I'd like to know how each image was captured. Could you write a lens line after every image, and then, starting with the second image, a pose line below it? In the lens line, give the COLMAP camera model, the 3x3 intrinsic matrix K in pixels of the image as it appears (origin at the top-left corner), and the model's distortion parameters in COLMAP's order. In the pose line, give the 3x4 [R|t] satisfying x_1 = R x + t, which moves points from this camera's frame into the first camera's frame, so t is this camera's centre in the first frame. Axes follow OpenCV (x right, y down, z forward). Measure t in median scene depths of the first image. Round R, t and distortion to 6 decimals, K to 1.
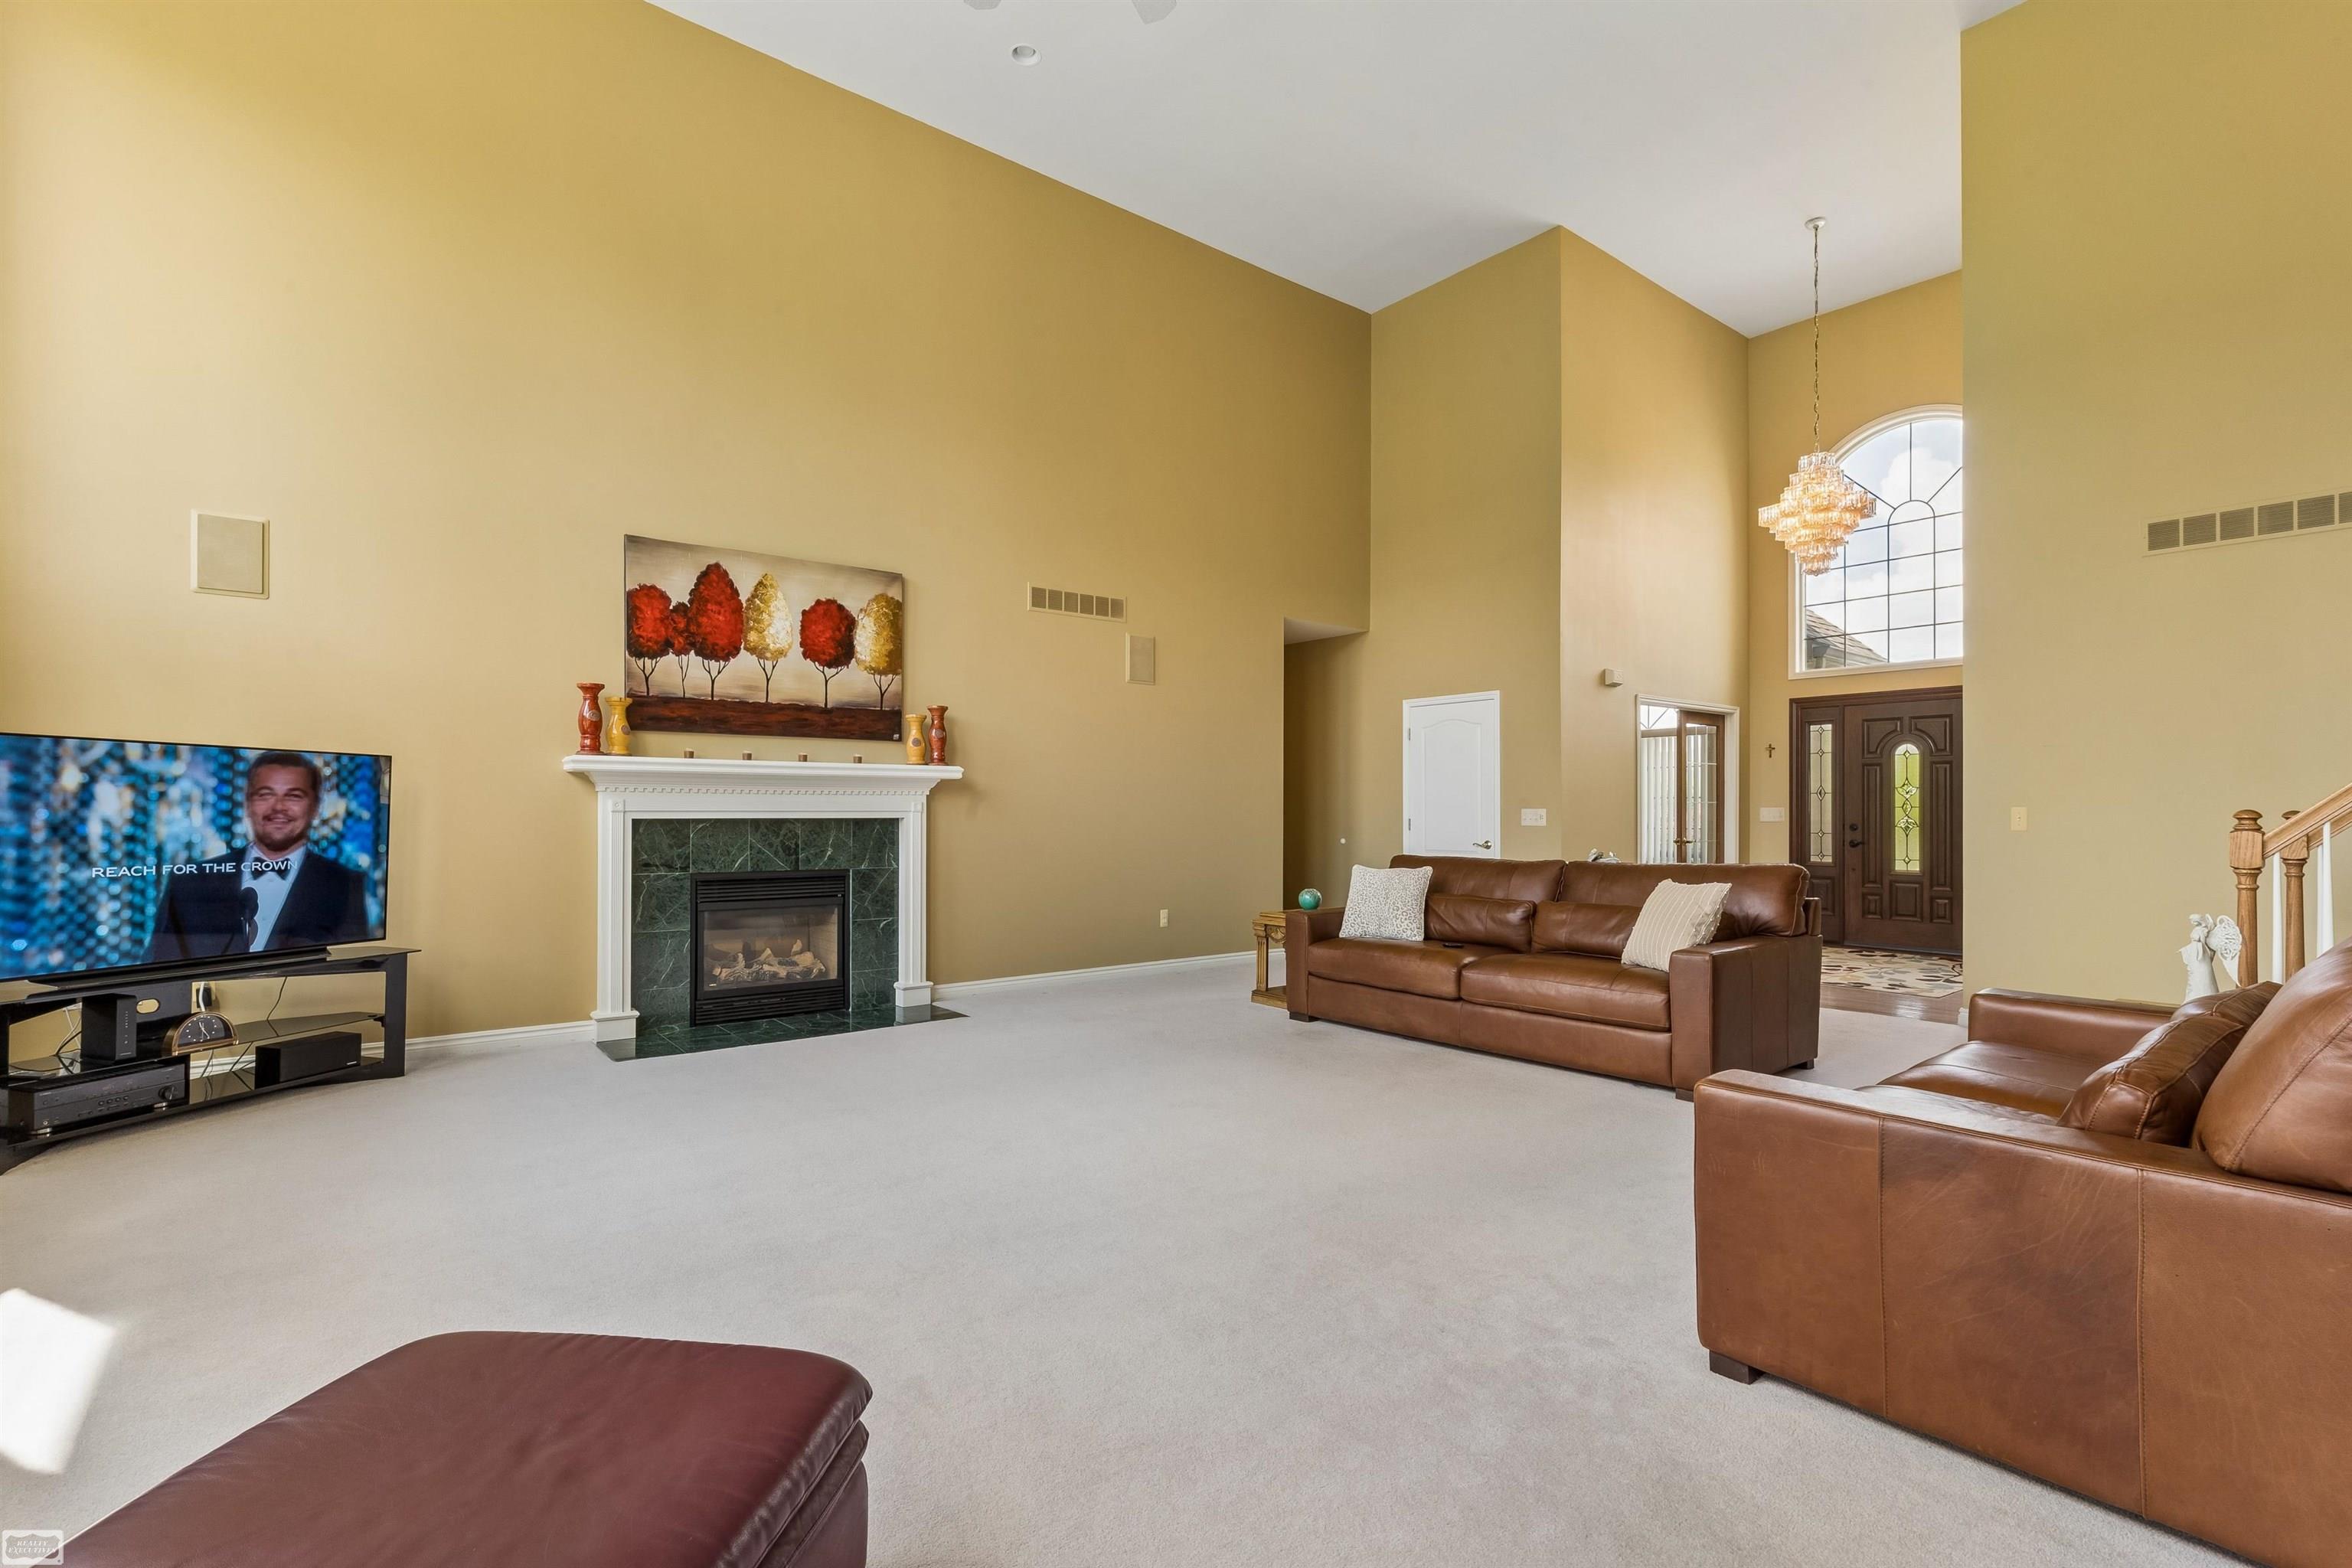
lens RADIAL K [[1067.9, 0, 1137.2], [0, 1067.9, 817.4], [0, 0, 1]] dist [-0.011457, 0.001065]
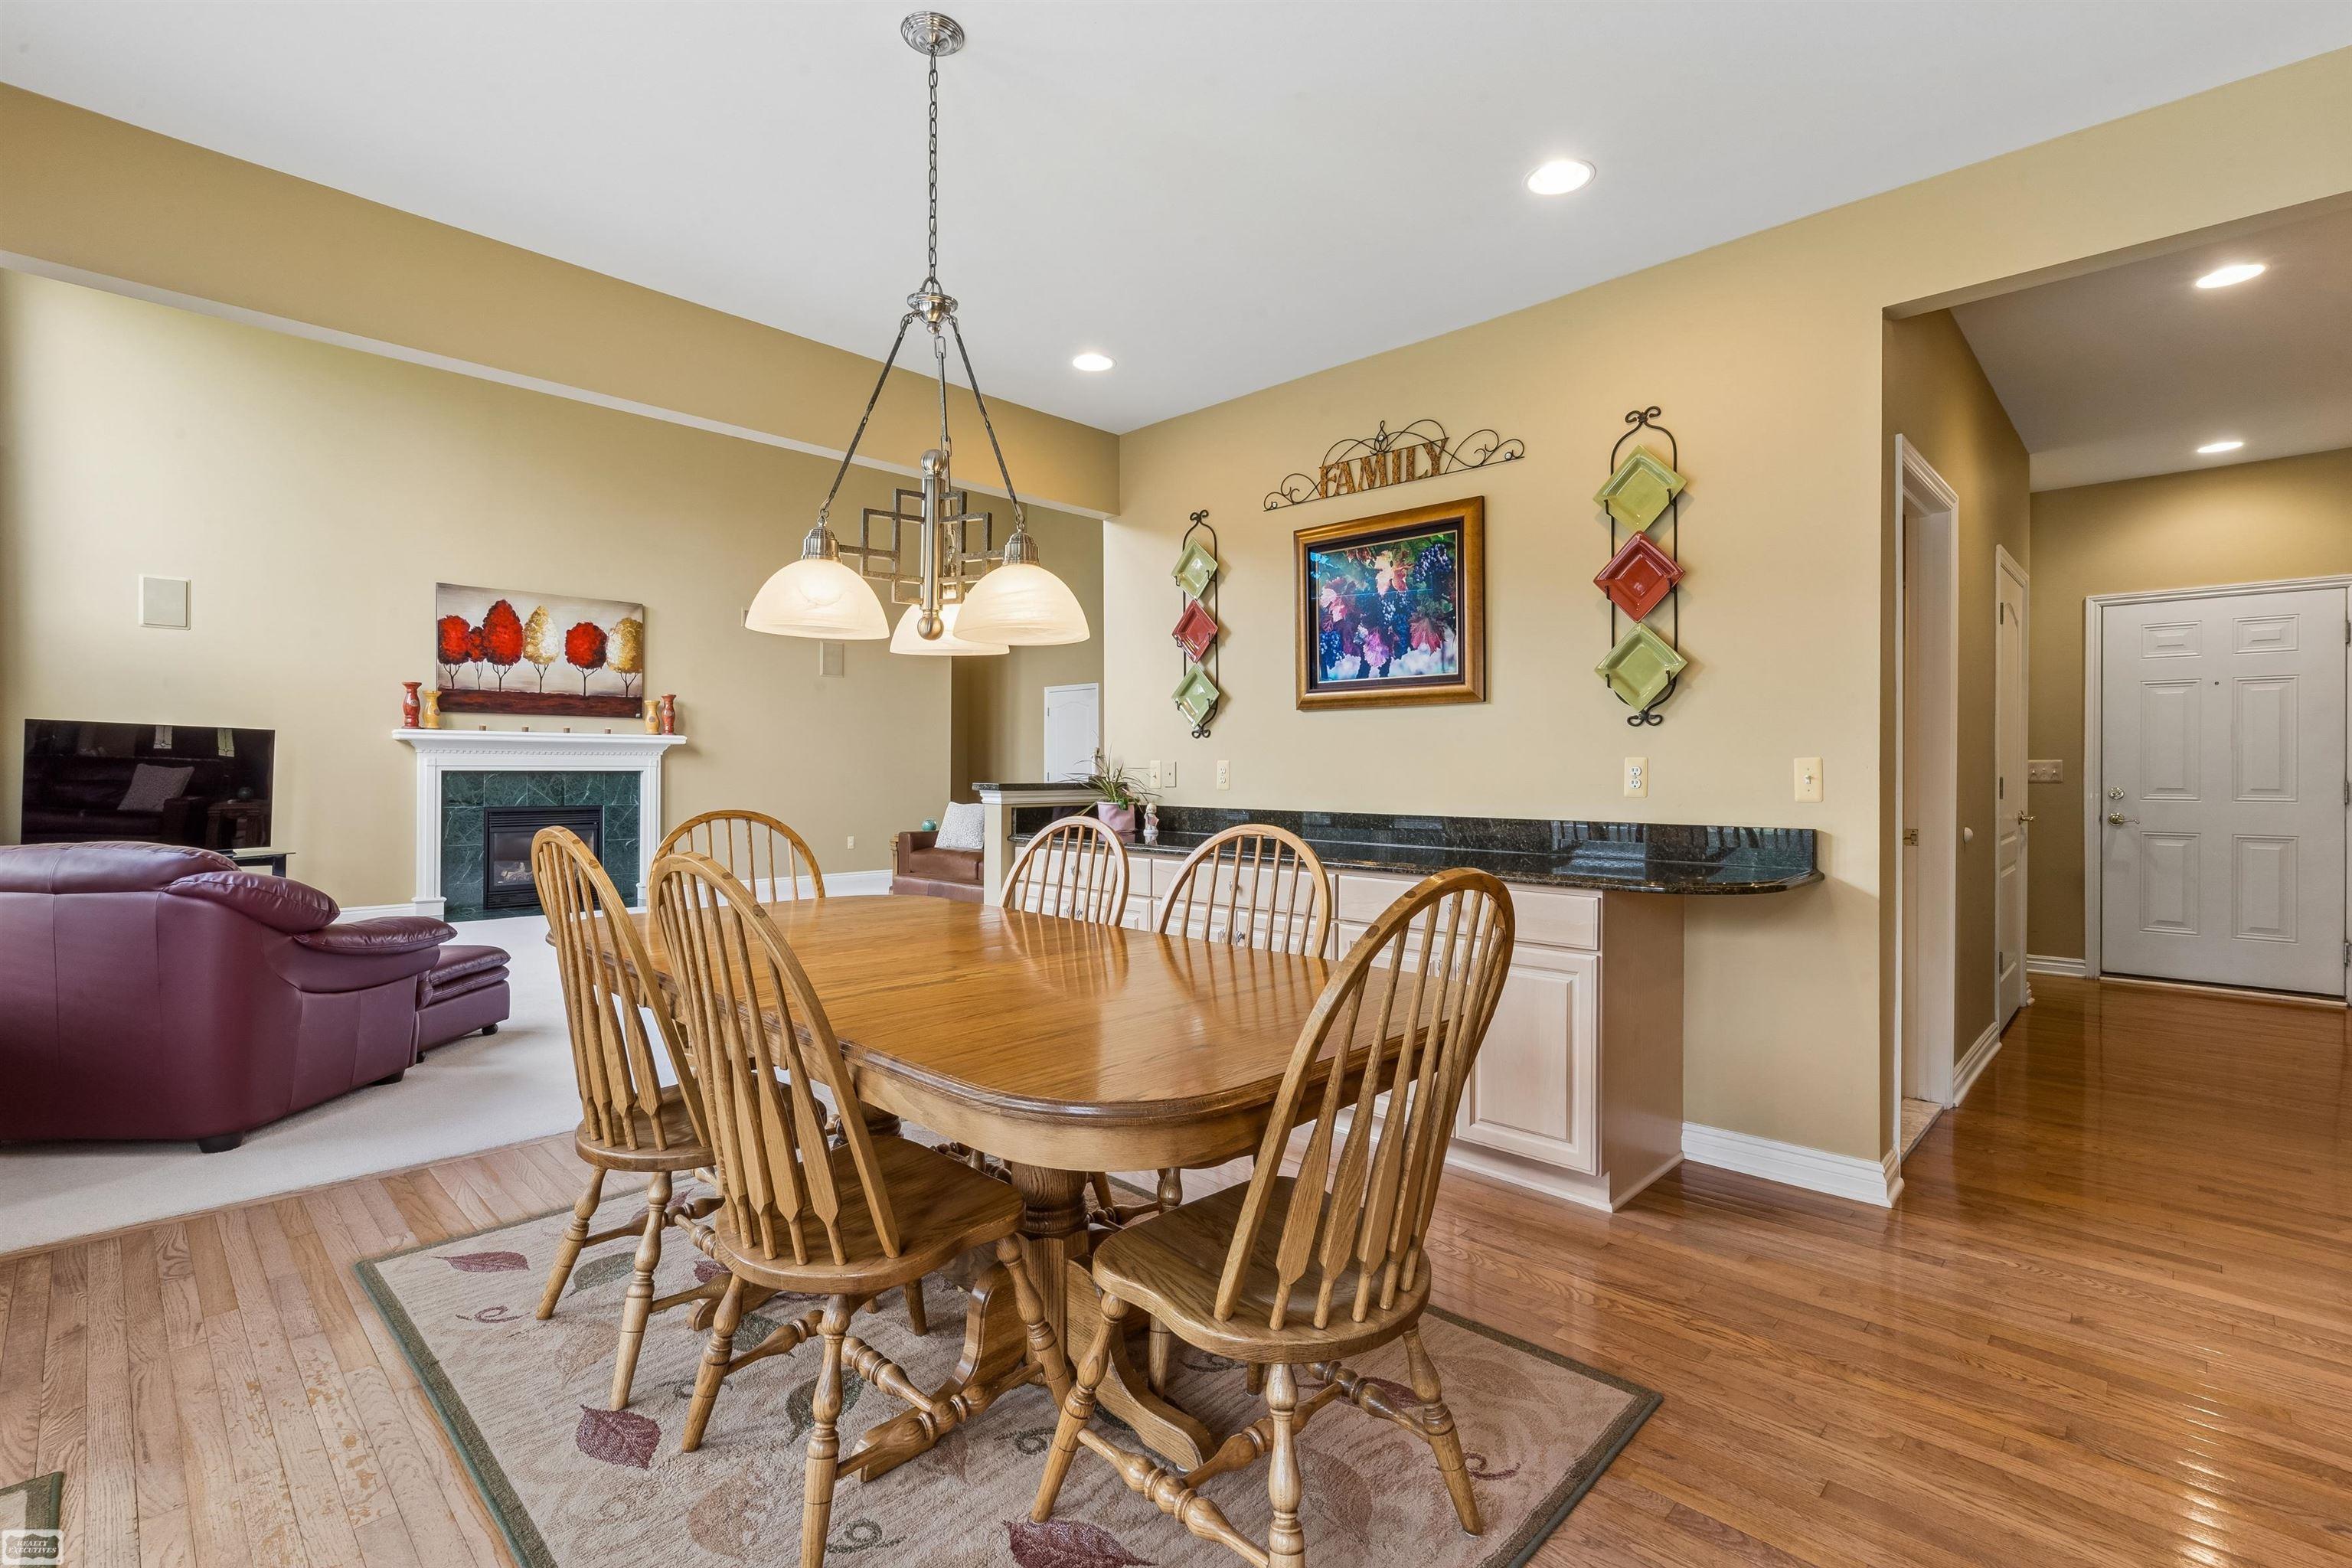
lens RADIAL K [[1067.9, 0, 1160.1], [0, 1067.9, 774.7], [0, 0, 1]] dist [-0.011457, 0.001065]
pose [[0.990404, 0.001478, 0.138196, 0.307369], [-0.001591, 0.999998, 0.000705, 0.004080], [-0.138195, -0.000918, 0.990405, -0.595458]]
